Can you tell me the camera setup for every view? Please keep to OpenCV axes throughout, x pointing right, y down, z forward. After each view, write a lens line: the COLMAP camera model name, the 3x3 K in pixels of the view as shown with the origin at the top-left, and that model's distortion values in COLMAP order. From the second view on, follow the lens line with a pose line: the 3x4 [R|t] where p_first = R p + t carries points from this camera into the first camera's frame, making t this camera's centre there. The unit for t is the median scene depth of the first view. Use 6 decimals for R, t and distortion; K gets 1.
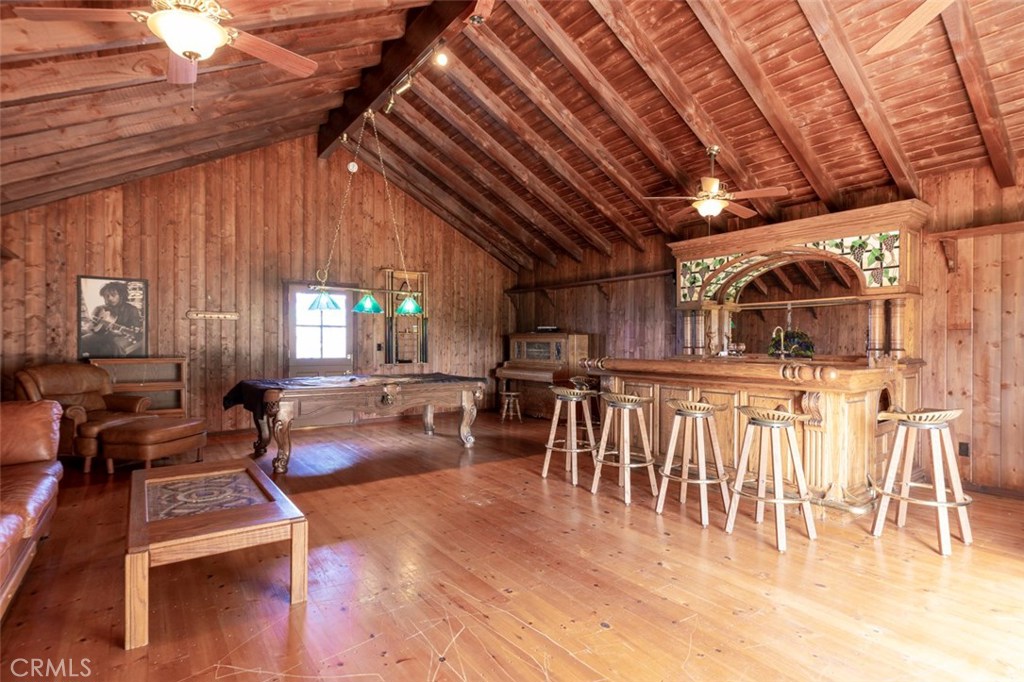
lens RADIAL K [[509.8, 0, 506.2], [0, 509.8, 345.2], [0, 0, 1]] dist [-0.003420, -0.000669]
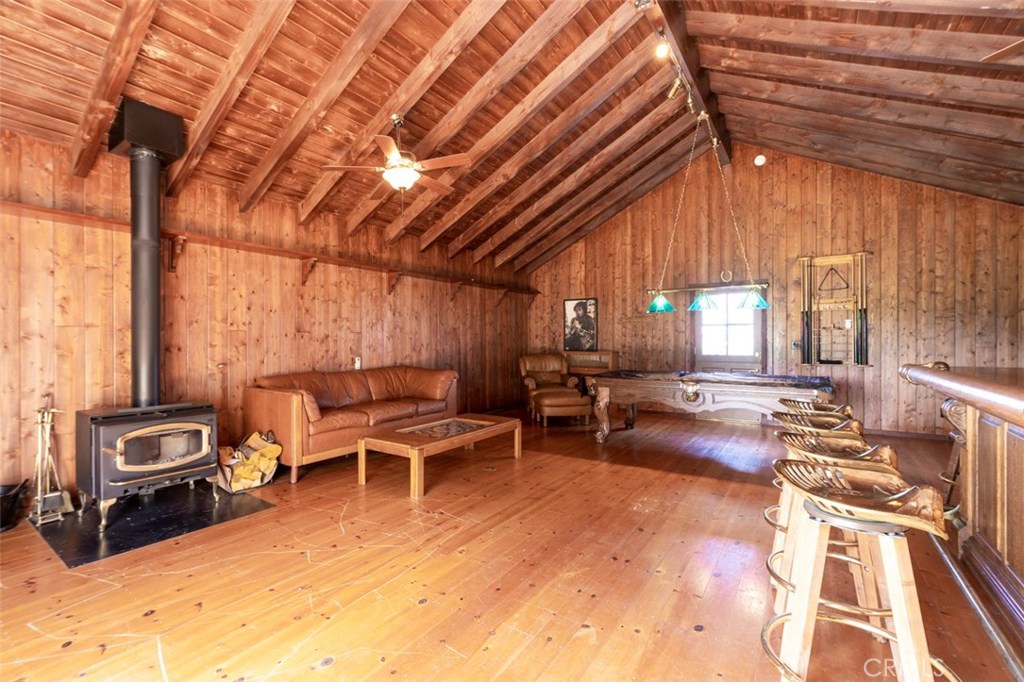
lens RADIAL K [[451.2, 0, 504.0], [0, 451.2, 342.4], [0, 0, 1]] dist [-0.010830, 0.004837]
pose [[0.346171, -0.000185, -0.938171, 0.424622], [-0.003108, 0.999994, -0.001344, 0.001969], [0.938166, 0.003381, 0.346168, 0.309092]]
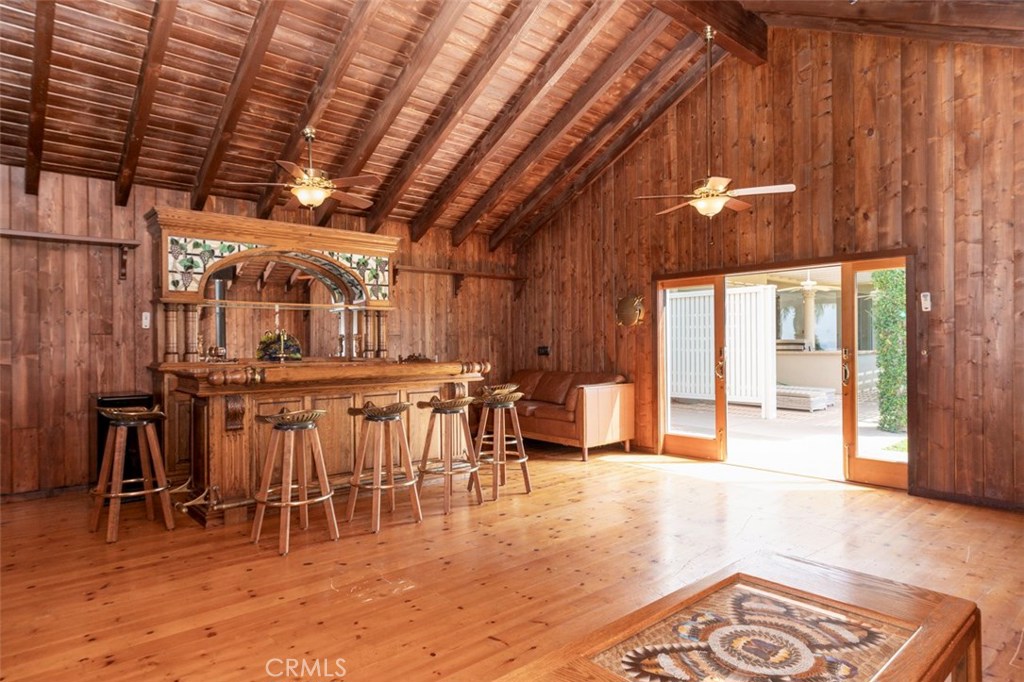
lens RADIAL K [[593.3, 0, 495.0], [0, 593.3, 344.0], [0, 0, 1]] dist [-0.000265, 0.000136]
pose [[-0.082988, -0.001235, 0.996550, -0.543028], [0.013276, 0.999909, 0.002345, -0.004808], [-0.996462, 0.013425, -0.082964, 0.615851]]
